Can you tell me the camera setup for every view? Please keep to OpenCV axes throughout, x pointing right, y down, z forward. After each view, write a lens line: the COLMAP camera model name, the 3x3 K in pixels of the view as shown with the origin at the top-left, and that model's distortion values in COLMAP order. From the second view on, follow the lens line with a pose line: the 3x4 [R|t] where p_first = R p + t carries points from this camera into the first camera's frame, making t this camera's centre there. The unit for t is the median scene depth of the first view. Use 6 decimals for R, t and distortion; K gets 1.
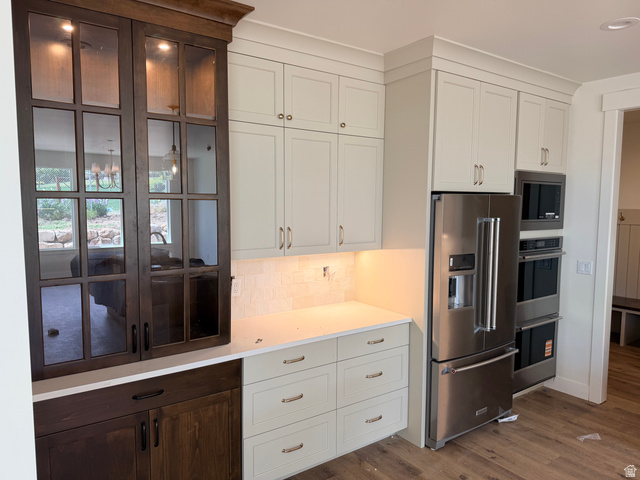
lens RADIAL K [[451.8, 0, 320.1], [0, 451.8, 239.1], [0, 0, 1]] dist [0.011923, -0.003160]
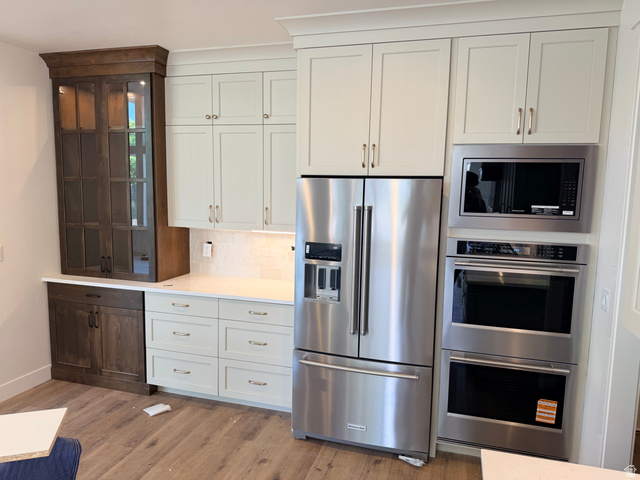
lens RADIAL K [[451.8, 0, 321.2], [0, 451.8, 240.2], [0, 0, 1]] dist [0.011923, -0.003160]
pose [[0.617269, 0.096739, -0.780782, 1.047067], [-0.080148, 0.994981, 0.059914, -0.027074], [0.782659, 0.025595, 0.621925, 0.431564]]
